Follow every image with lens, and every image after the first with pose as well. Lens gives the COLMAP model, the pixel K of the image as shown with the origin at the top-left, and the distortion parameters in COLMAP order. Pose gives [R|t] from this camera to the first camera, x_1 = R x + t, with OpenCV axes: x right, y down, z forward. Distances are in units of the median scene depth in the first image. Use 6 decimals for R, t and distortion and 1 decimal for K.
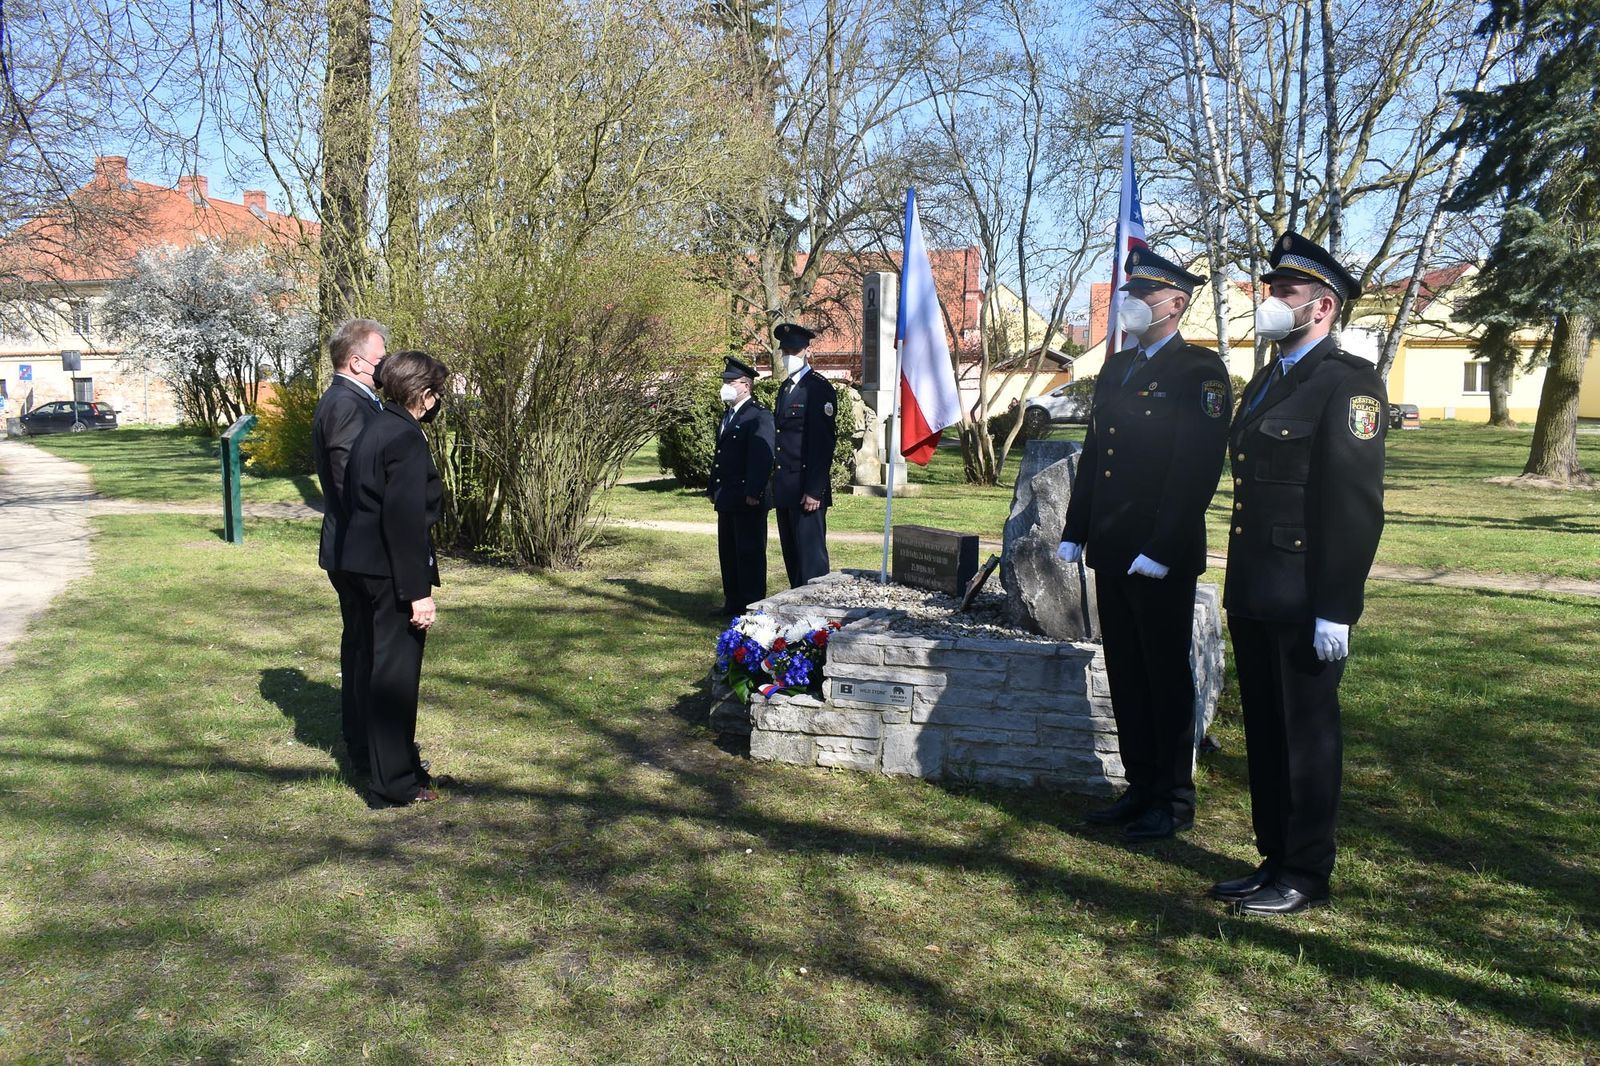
lens RADIAL K [[1369.6, 0, 808.4], [0, 1369.6, 521.8], [0, 0, 1]] dist [-0.086870, 0.012349]
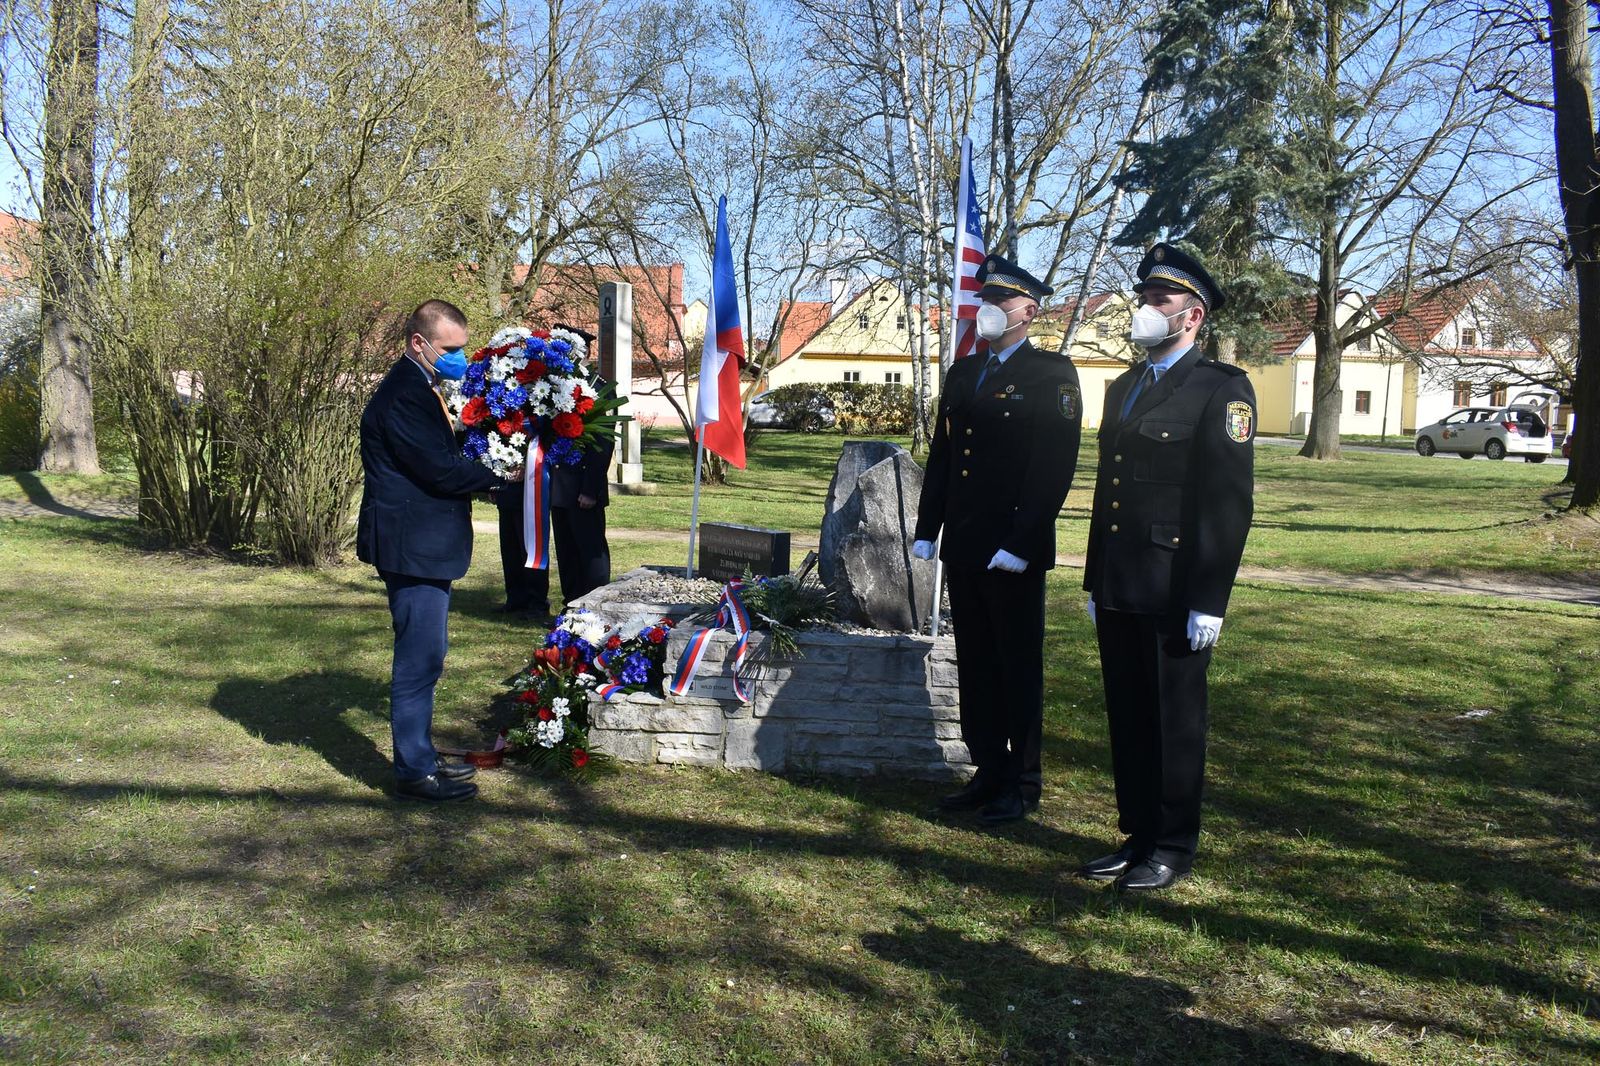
lens RADIAL K [[1251.1, 0, 798.8], [0, 1251.1, 539.0], [0, 0, 1]] dist [-0.091479, 0.011856]
pose [[0.973343, -0.005462, 0.229289, -0.060542], [0.001532, 0.999849, 0.017314, -0.000815], [-0.229349, -0.016501, 0.973204, 0.051717]]
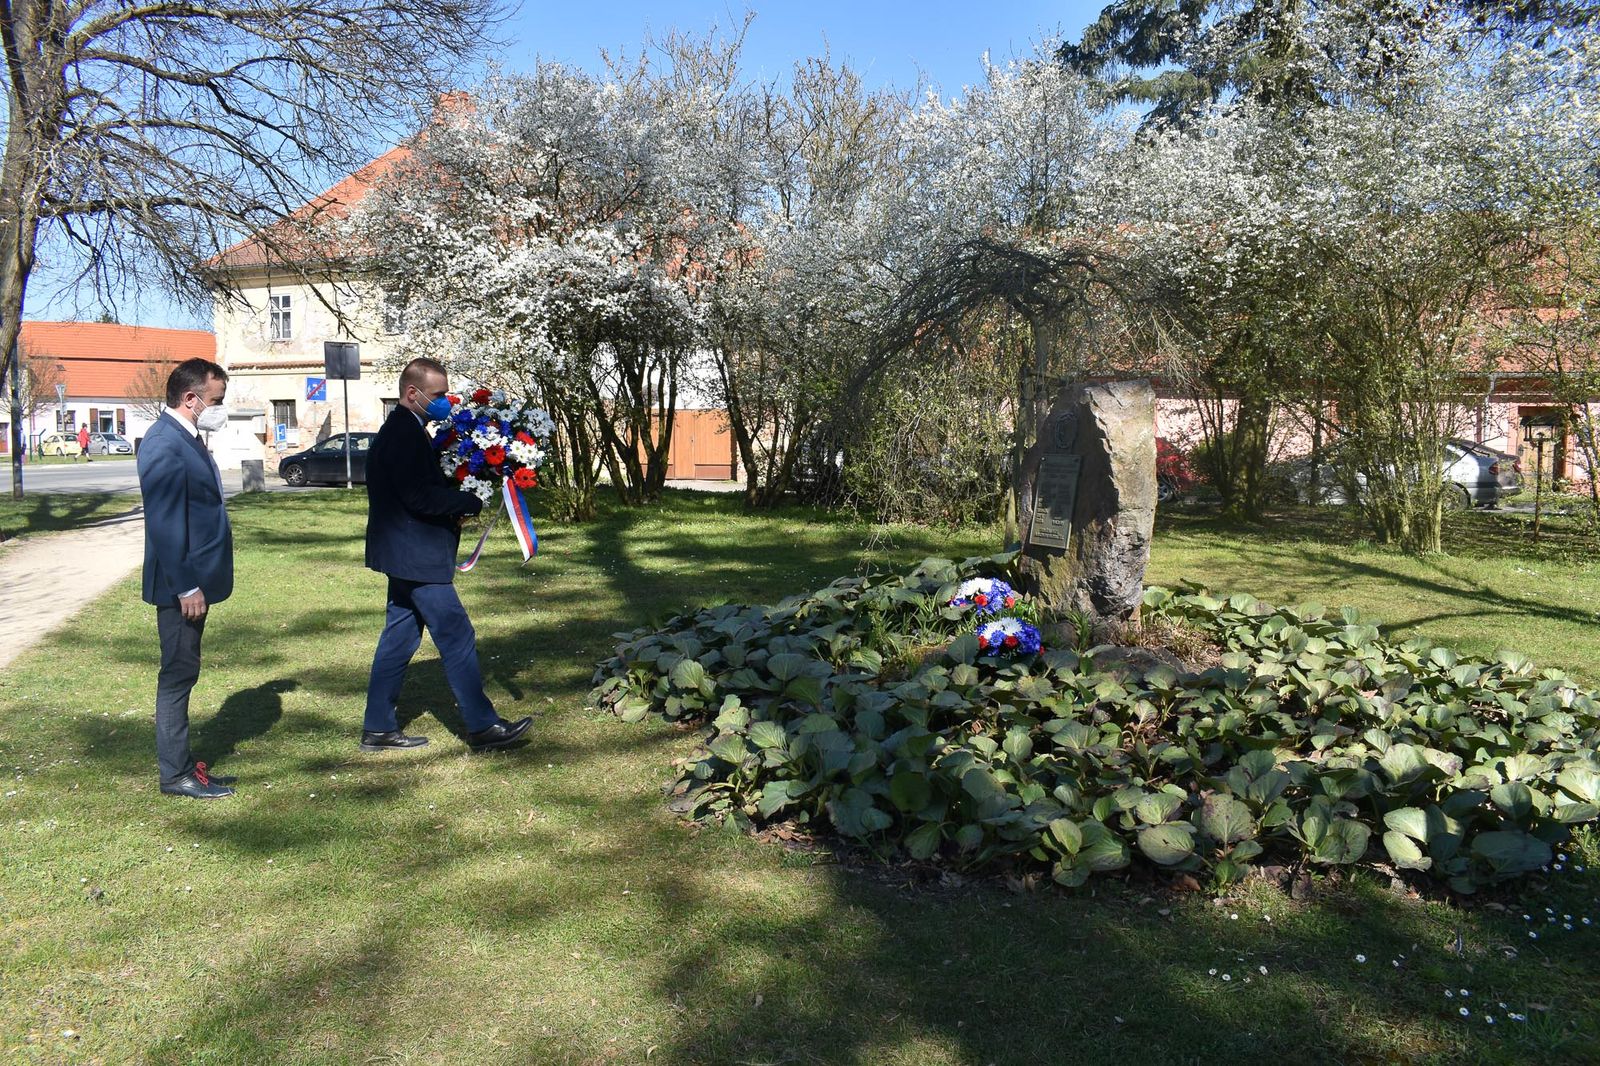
lens RADIAL K [[1251.1, 0, 792.3], [0, 1251.1, 535.3], [0, 0, 1]] dist [-0.091479, 0.011856]
pose [[0.969158, 0.038480, -0.243419, -1.083200], [-0.042072, 0.999069, -0.009575, -0.226532], [0.242824, 0.019521, 0.969874, 2.434185]]
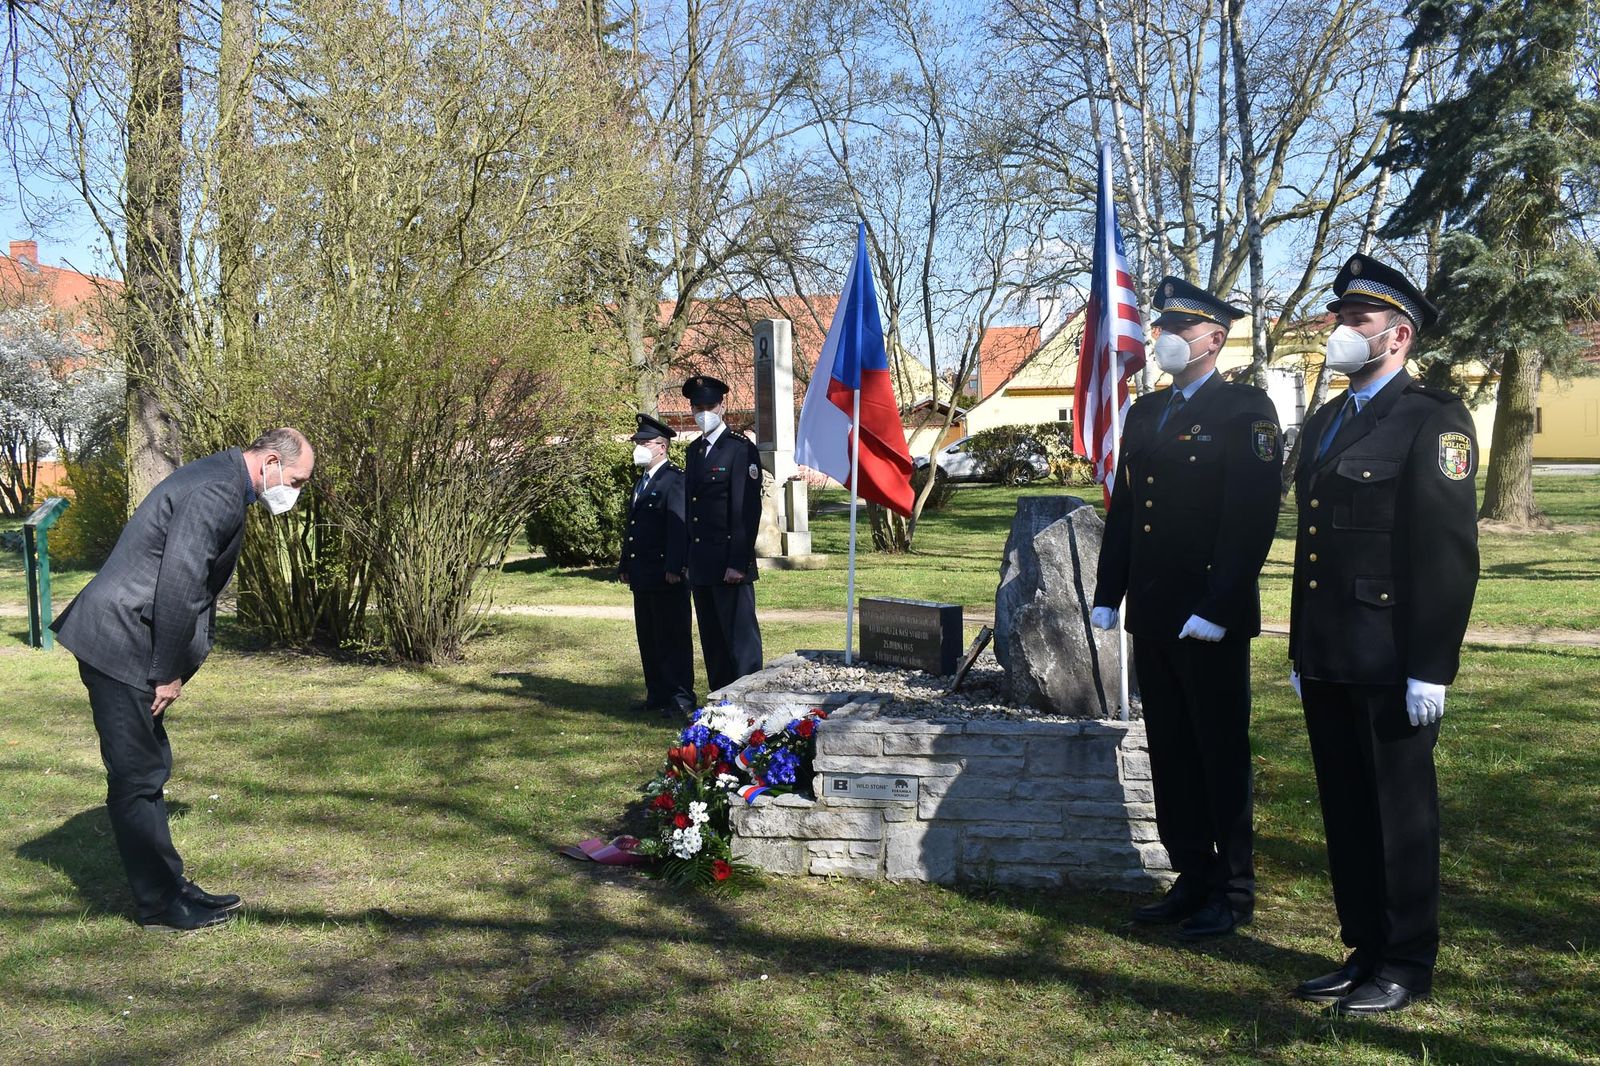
lens RADIAL K [[1531.7, 0, 804.3], [0, 1531.7, 528.0], [0, 0, 1]] dist [-0.072150, 0.000000]
pose [[0.995062, -0.031869, 0.094000, -0.048720], [0.036261, 0.998311, -0.045394, 0.000787], [-0.092395, 0.048578, 0.994537, 0.010760]]
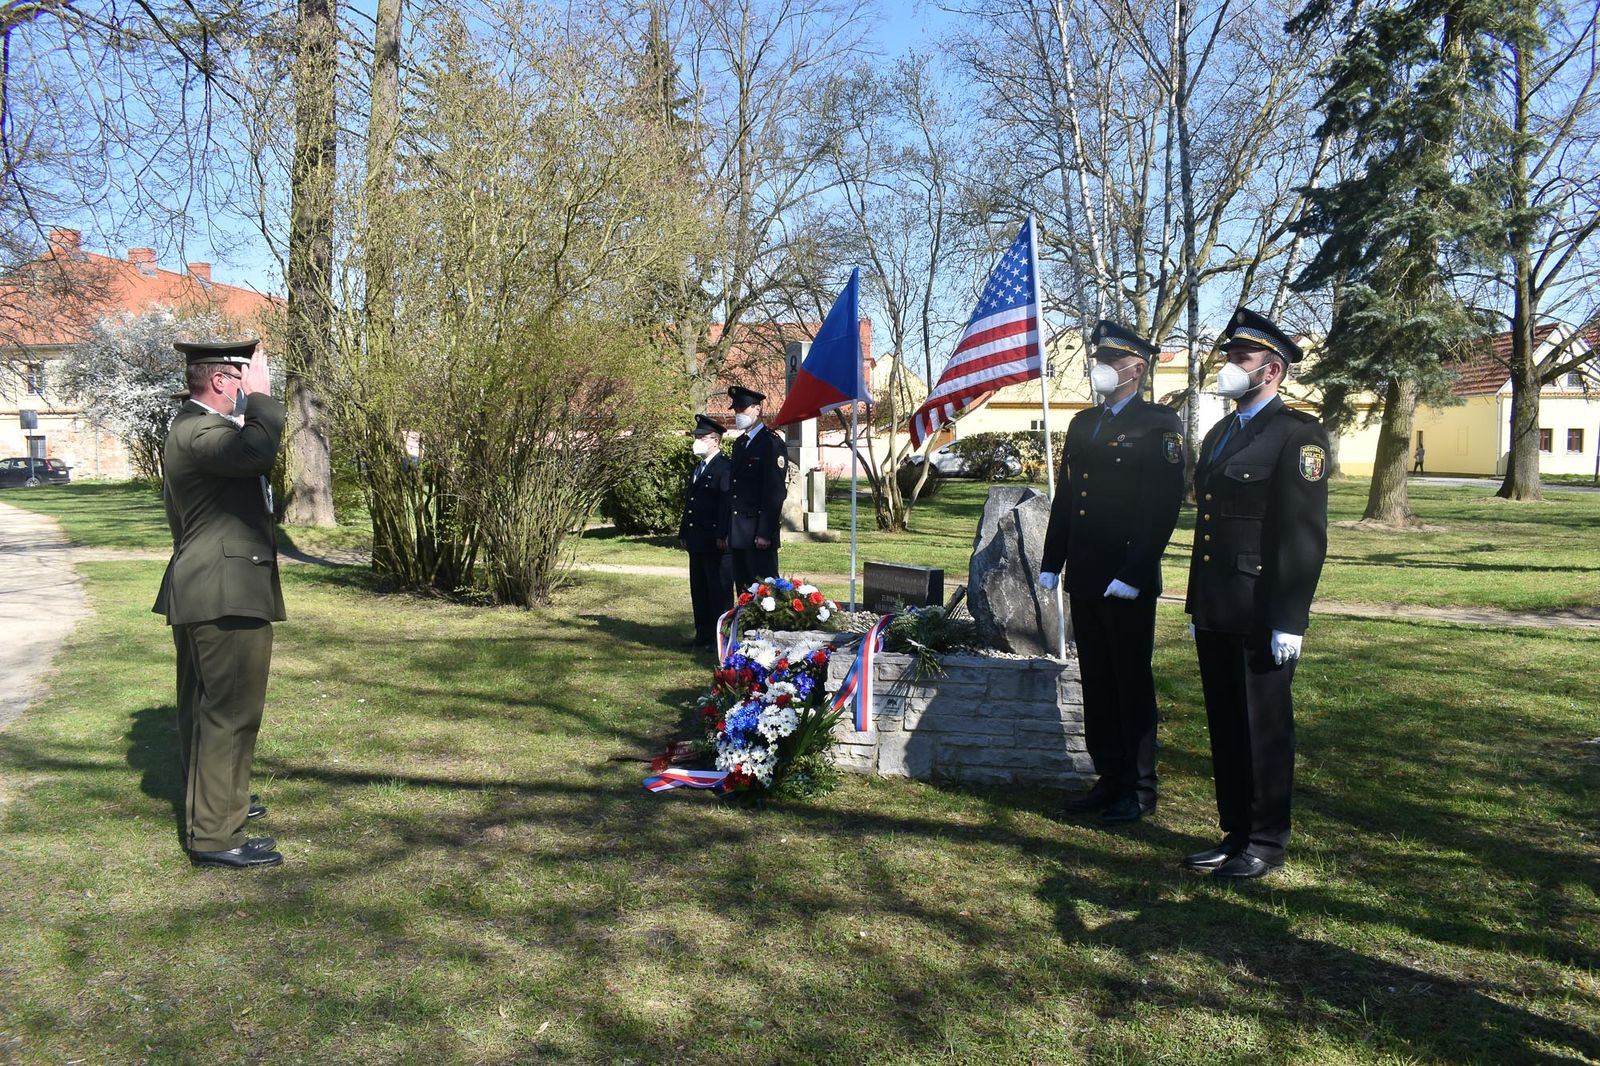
lens RADIAL K [[1251.1, 0, 800.9], [0, 1251.1, 529.9], [0, 0, 1]] dist [-0.091479, 0.011856]
pose [[0.996978, -0.004530, 0.077558, -0.053250], [0.006949, 0.999497, -0.030950, 0.006010], [-0.077379, 0.031395, 0.996507, -0.026992]]
